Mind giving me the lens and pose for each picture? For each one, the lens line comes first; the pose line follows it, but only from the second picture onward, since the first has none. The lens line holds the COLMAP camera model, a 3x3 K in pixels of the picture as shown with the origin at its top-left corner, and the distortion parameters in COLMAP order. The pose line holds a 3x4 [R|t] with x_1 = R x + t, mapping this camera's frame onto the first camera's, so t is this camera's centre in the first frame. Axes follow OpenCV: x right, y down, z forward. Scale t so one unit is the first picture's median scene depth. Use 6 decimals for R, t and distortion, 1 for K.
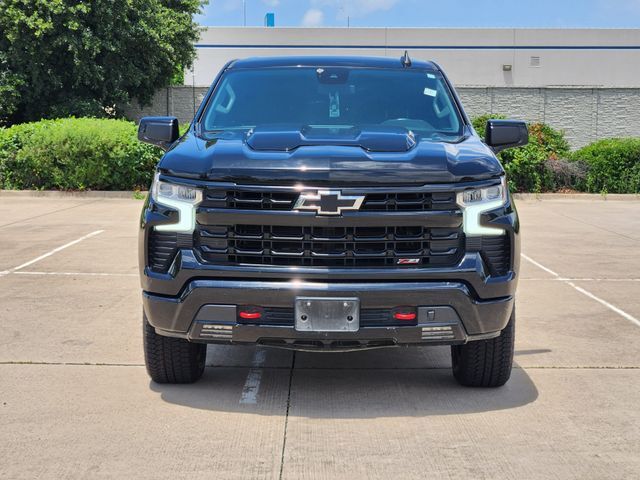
lens RADIAL K [[1227.6, 0, 324.2], [0, 1227.6, 240.5], [0, 0, 1]] dist [0.030534, 0.000000]
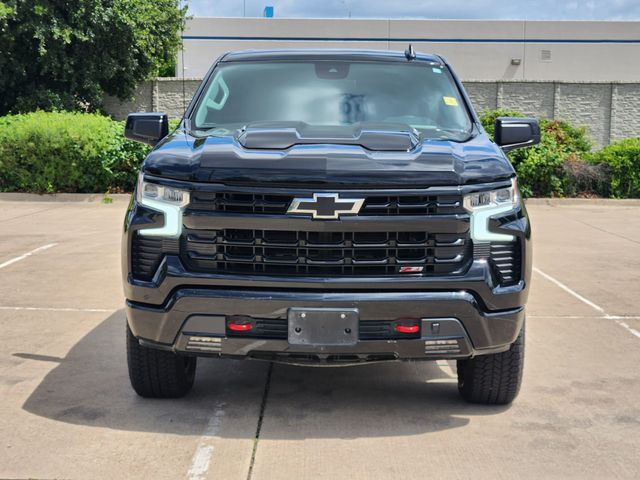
lens RADIAL K [[1227.6, 0, 315.6], [0, 1227.6, 238.2], [0, 0, 1]] dist [0.030534, 0.000000]
pose [[0.999965, 0.003766, -0.007416, 0.003276], [-0.003762, 0.999993, 0.000581, -0.006947], [0.007418, -0.000553, 0.999972, 0.072825]]
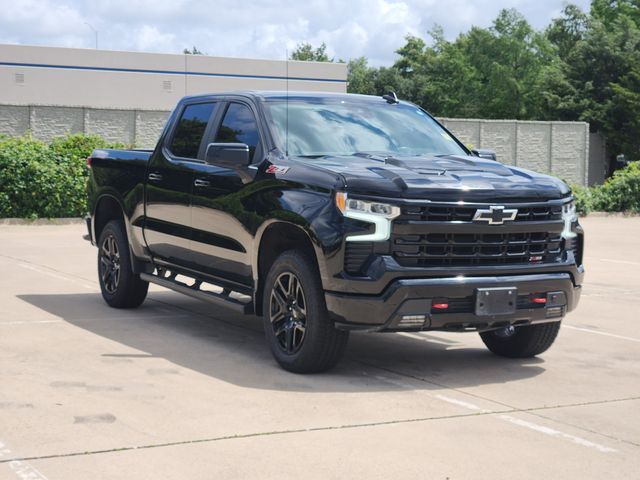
lens RADIAL K [[1227.6, 0, 323.1], [0, 1227.6, 239.0], [0, 0, 1]] dist [0.030534, 0.000000]
pose [[0.858523, -0.023385, 0.512241, -0.802889], [0.031288, 0.999487, -0.006811, -0.002339], [-0.511819, 0.021875, 0.858815, -0.014276]]
